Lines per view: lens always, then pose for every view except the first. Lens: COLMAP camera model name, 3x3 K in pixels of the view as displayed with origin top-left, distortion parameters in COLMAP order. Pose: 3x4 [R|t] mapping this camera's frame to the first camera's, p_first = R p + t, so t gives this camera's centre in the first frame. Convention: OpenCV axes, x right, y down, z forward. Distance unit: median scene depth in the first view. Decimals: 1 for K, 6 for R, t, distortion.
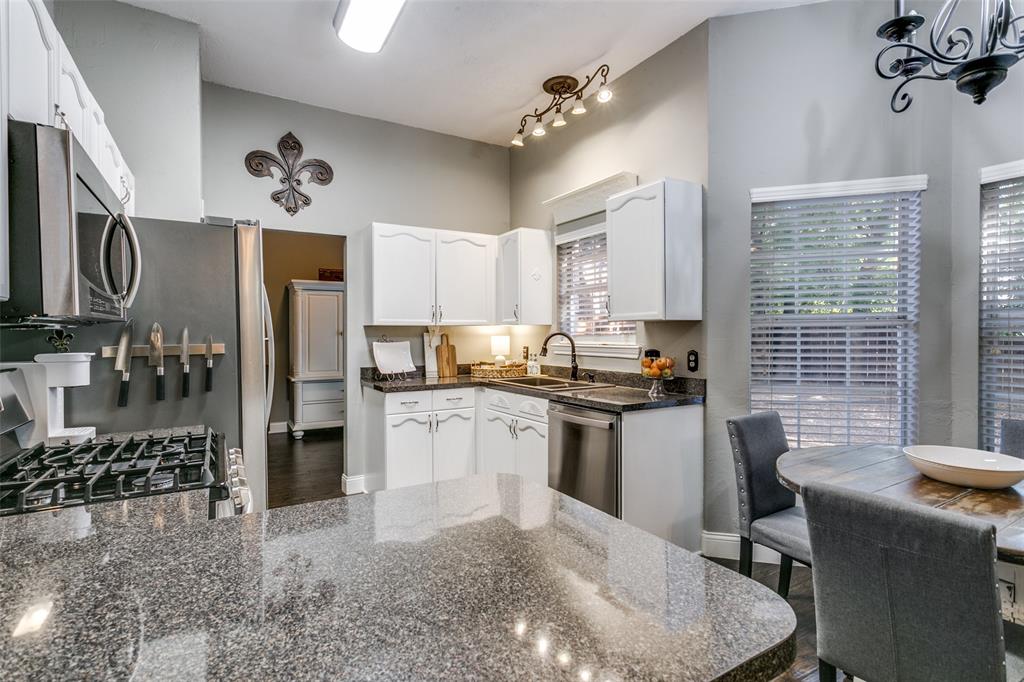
lens RADIAL K [[486.8, 0, 512.9], [0, 486.8, 342.2], [0, 0, 1]] dist [0.005037, 0.002215]
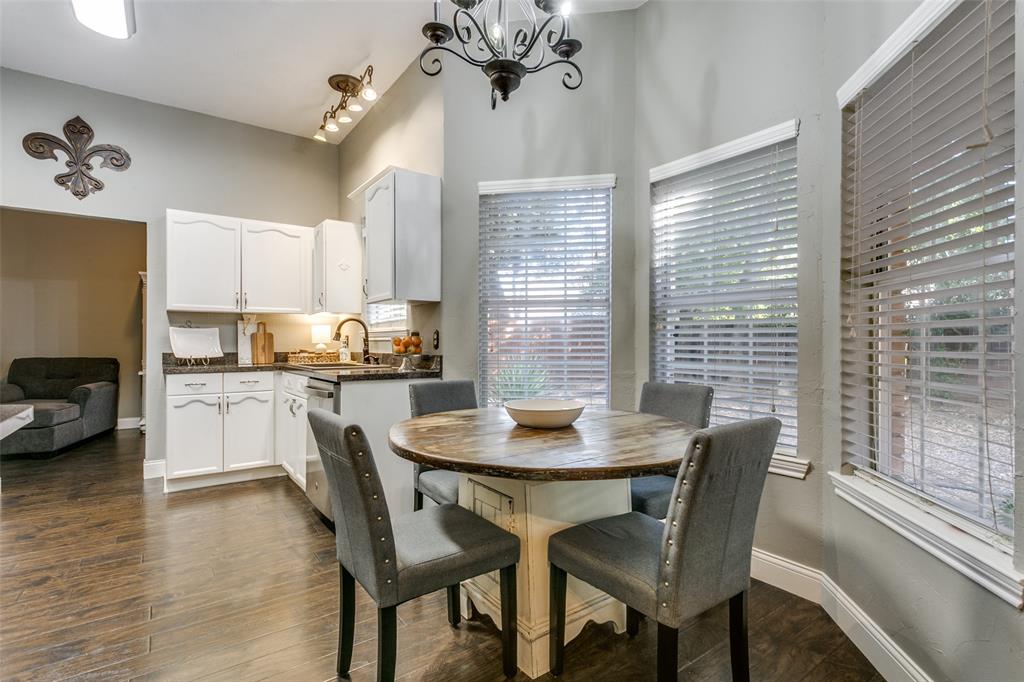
lens RADIAL K [[486.8, 0, 511.6], [0, 486.8, 344.7], [0, 0, 1]] dist [0.005037, 0.002215]
pose [[0.996549, 0.005185, 0.082842, 0.347933], [-0.003791, 0.999849, -0.016976, 0.053280], [-0.082918, 0.016604, 0.996418, -0.073470]]
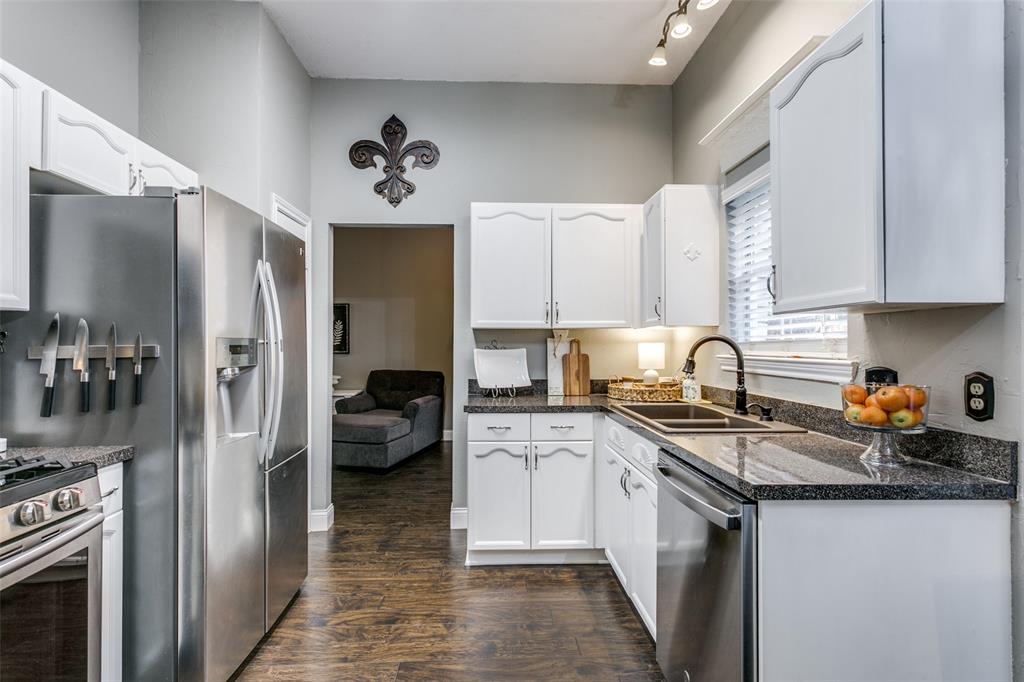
lens RADIAL K [[486.8, 0, 510.0], [0, 486.8, 339.5], [0, 0, 1]] dist [0.005037, 0.002215]
pose [[0.878455, 0.001538, -0.477822, 0.162060], [-0.014228, 0.999636, -0.022940, 0.002573], [0.477613, 0.026950, 0.878157, 0.316517]]
